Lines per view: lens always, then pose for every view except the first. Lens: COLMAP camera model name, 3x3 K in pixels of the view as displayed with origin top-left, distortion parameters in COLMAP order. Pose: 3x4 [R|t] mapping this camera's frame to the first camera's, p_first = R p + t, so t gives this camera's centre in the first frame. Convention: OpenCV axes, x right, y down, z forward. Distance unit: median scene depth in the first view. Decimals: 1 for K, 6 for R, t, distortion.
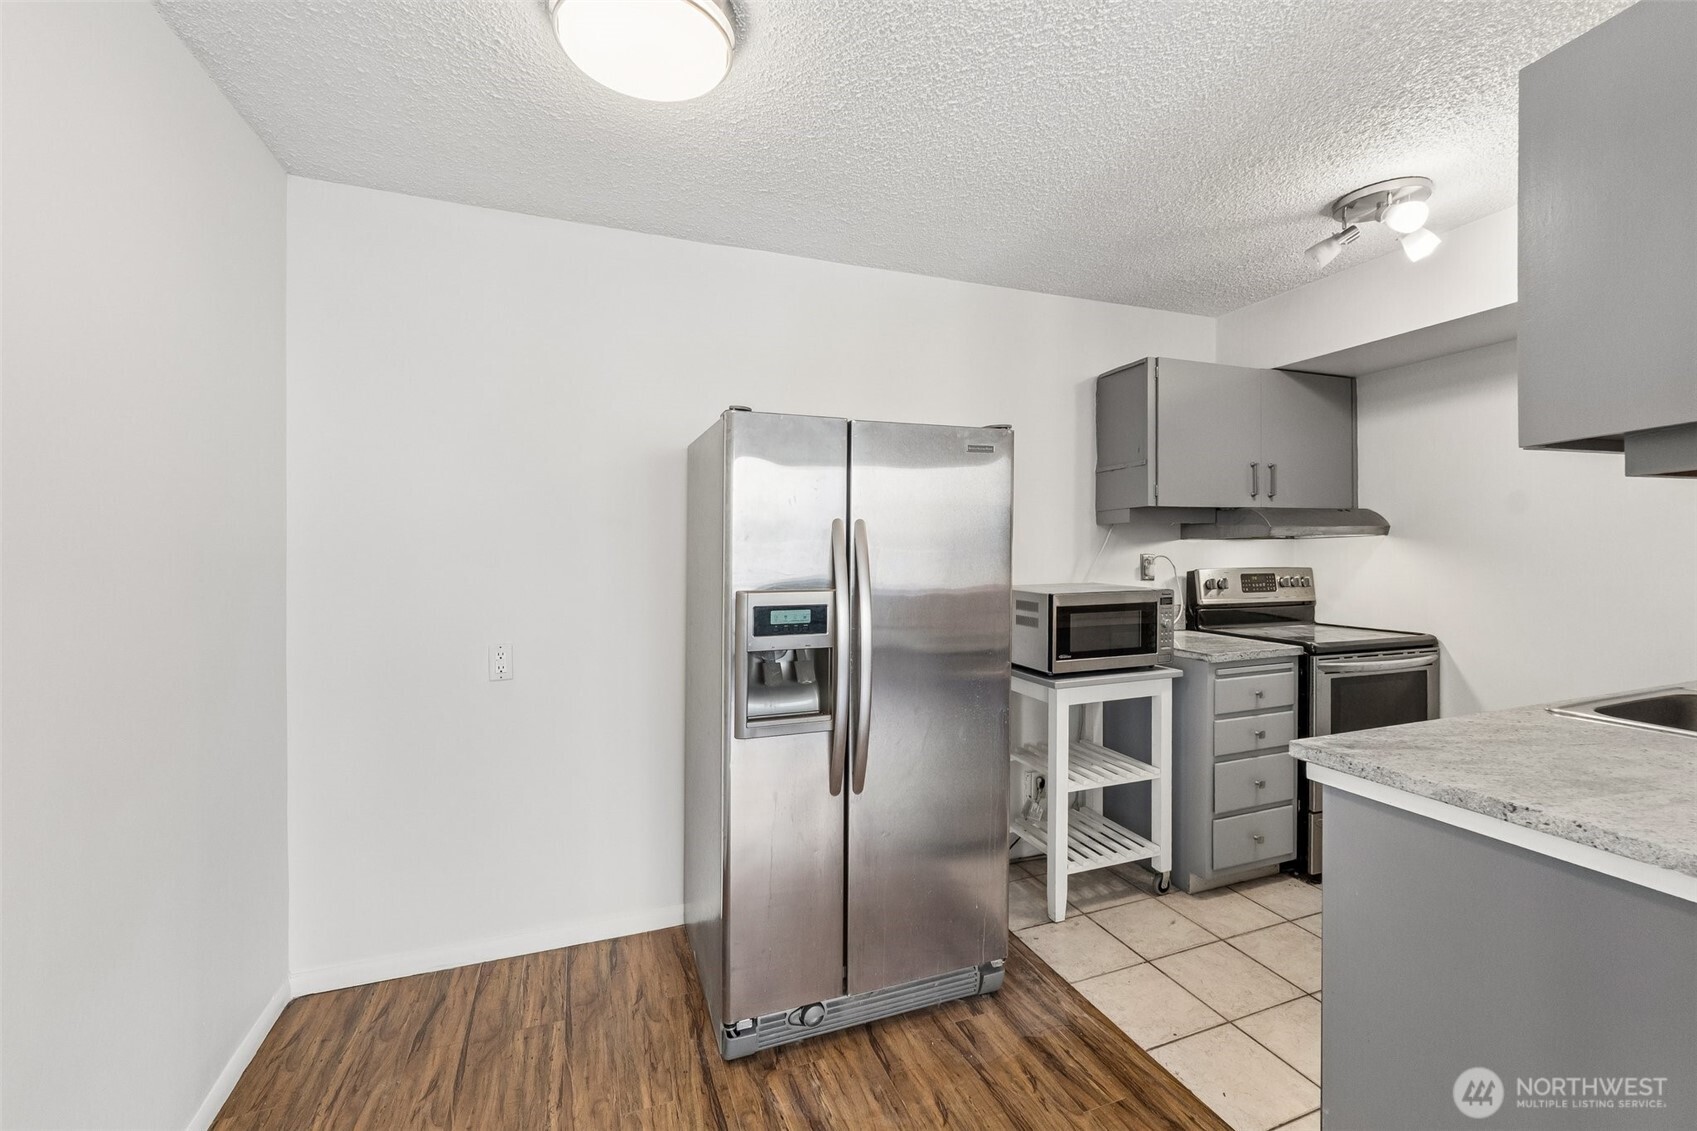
lens RADIAL K [[712.0, 0, 906.2], [0, 712.0, 546.5], [0, 0, 1]] dist [-0.001723, -0.002237]
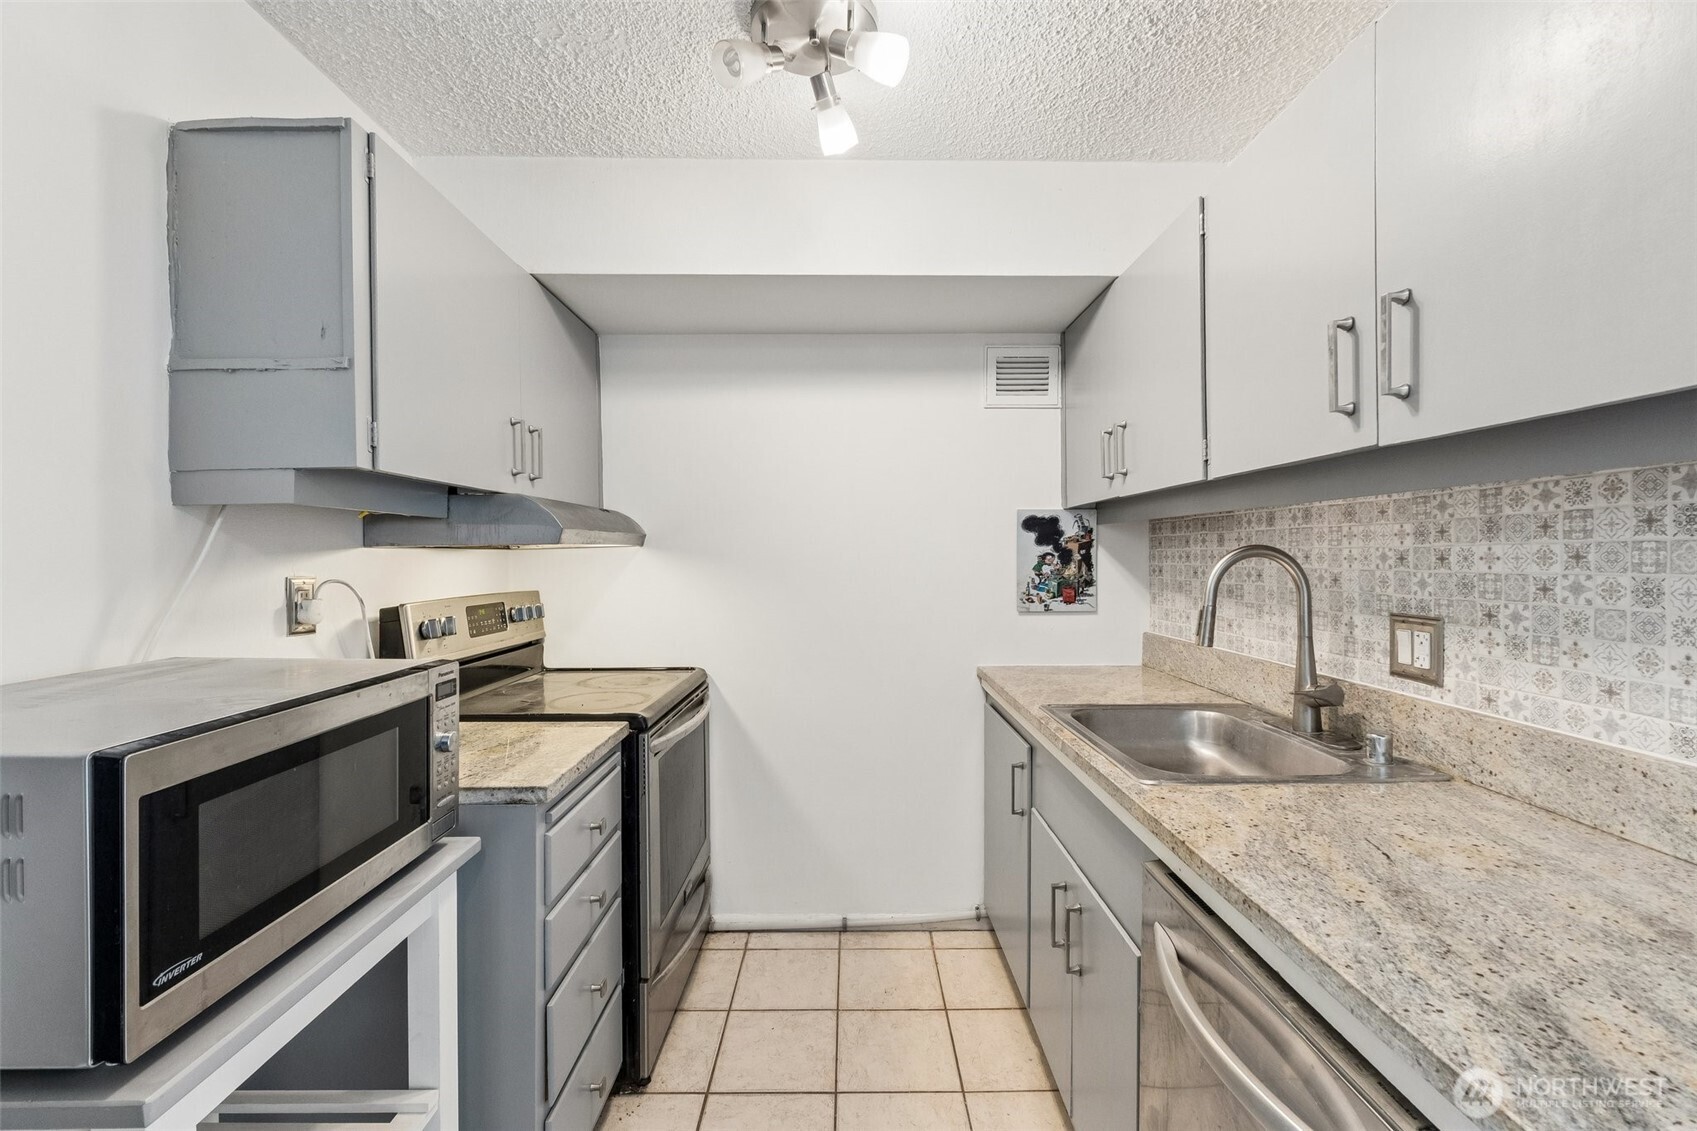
lens RADIAL K [[712.0, 0, 862.8], [0, 712.0, 568.4], [0, 0, 1]] dist [-0.001723, -0.002237]
pose [[0.398281, -0.010538, 0.917203, 0.059604], [-0.000532, 0.999931, 0.011720, -0.000906], [-0.917263, -0.005156, 0.398248, 0.482797]]
